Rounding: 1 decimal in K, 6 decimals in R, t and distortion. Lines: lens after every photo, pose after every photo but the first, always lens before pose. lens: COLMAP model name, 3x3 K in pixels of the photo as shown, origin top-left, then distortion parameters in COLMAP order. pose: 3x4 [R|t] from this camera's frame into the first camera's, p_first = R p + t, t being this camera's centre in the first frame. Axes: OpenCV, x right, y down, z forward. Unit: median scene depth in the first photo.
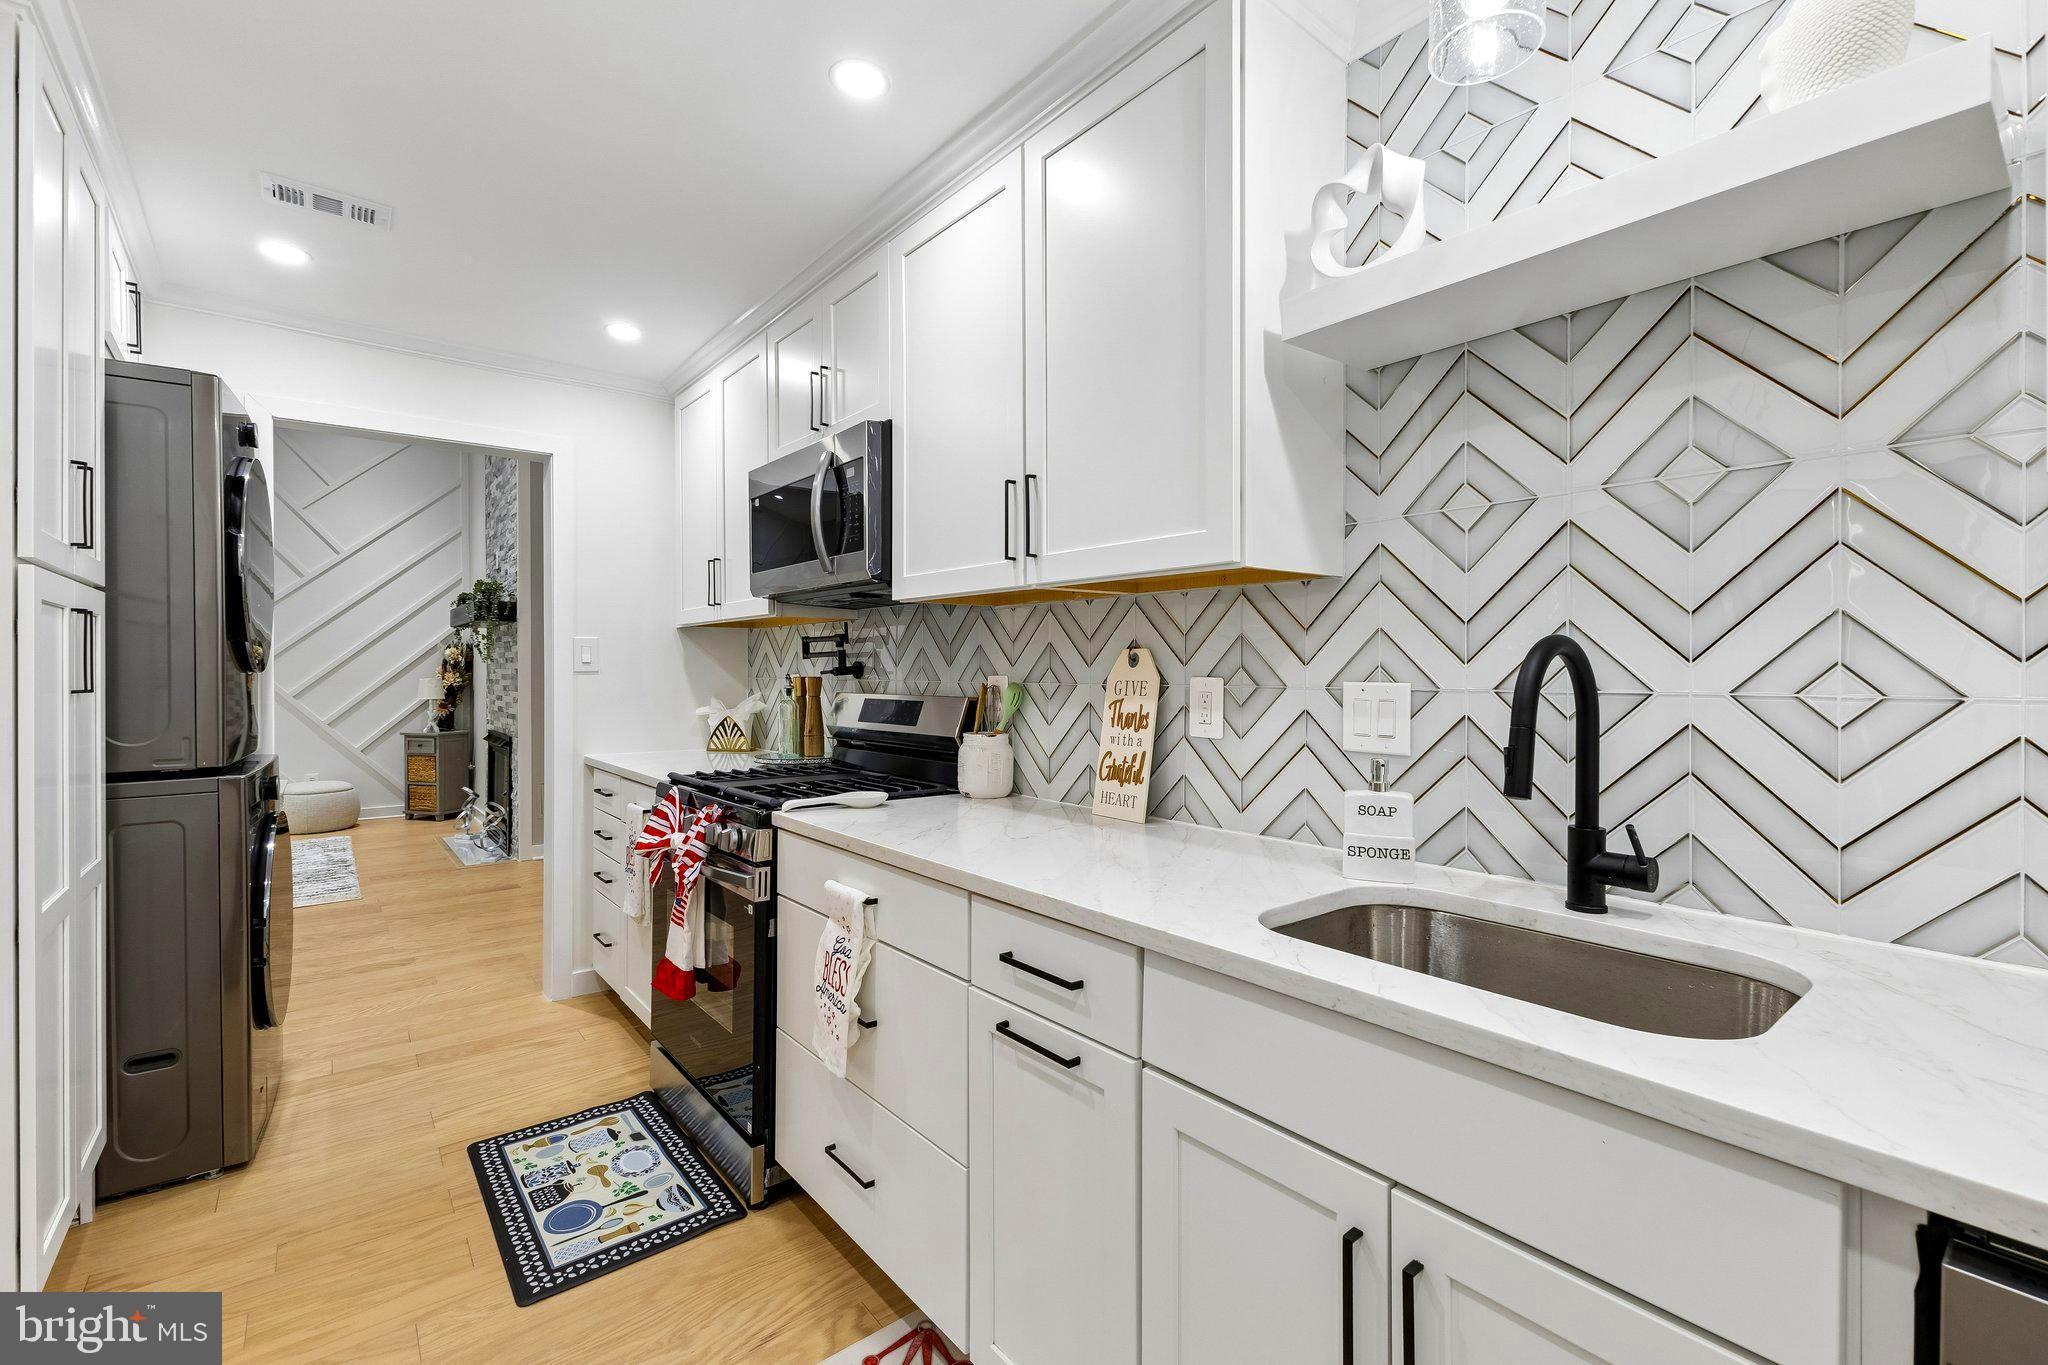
lens RADIAL K [[889.4, 0, 1024.3], [0, 889.4, 677.2], [0, 0, 1]] dist [0.009557, -0.000205]
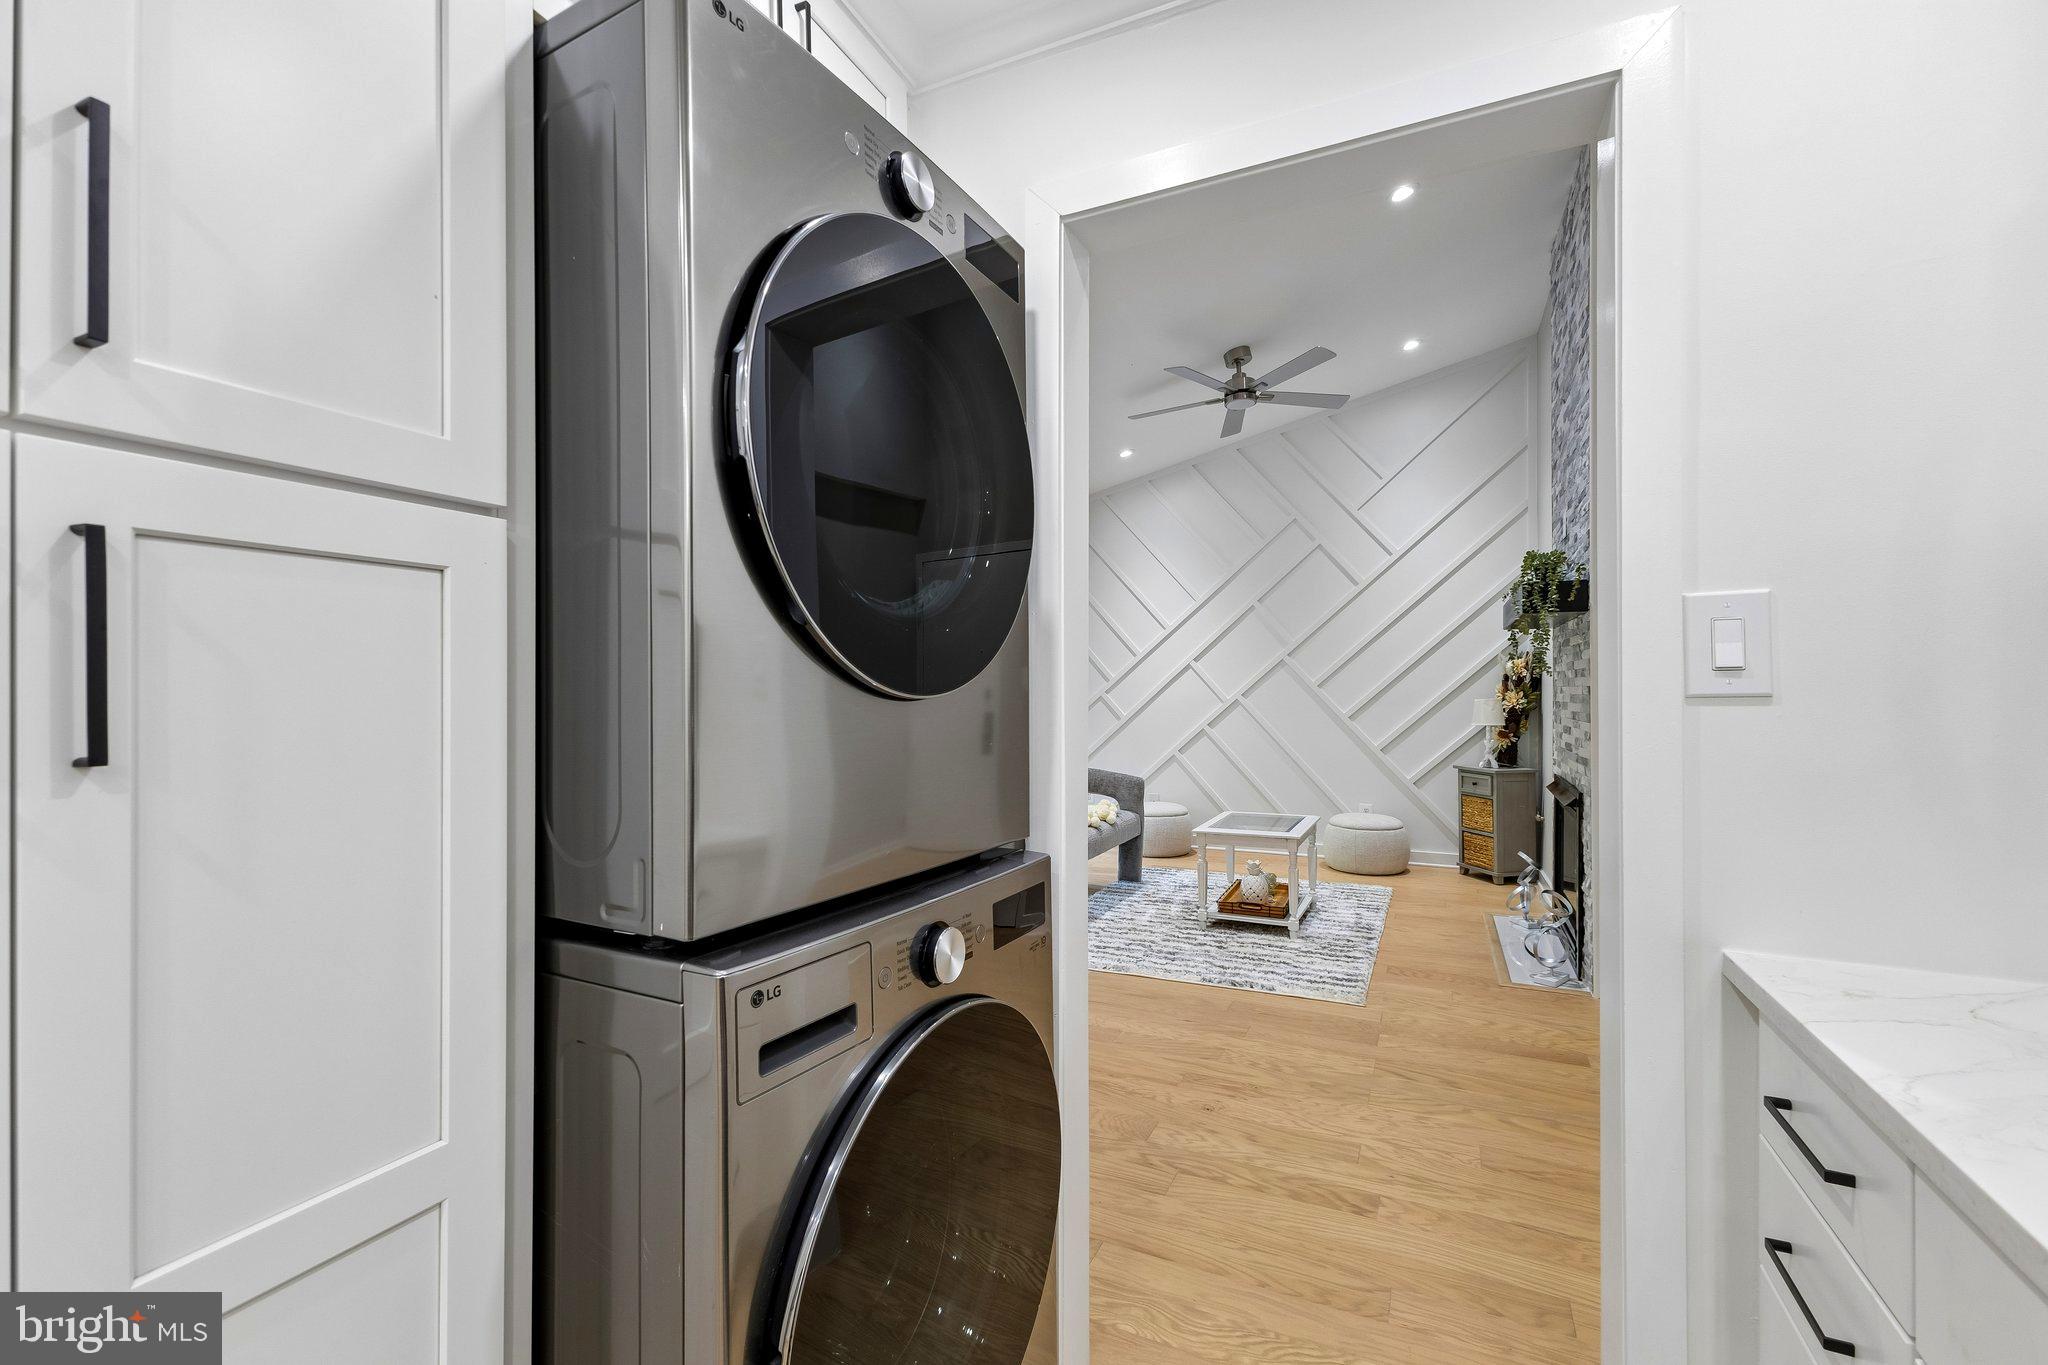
lens RADIAL K [[889.4, 0, 1024.3], [0, 889.4, 684.0], [0, 0, 1]] dist [0.009557, -0.000205]
pose [[0.443549, -0.005172, -0.896235, -0.160428], [-0.005021, 0.999953, -0.008255, -0.003425], [0.896236, 0.008161, 0.443502, 0.320617]]
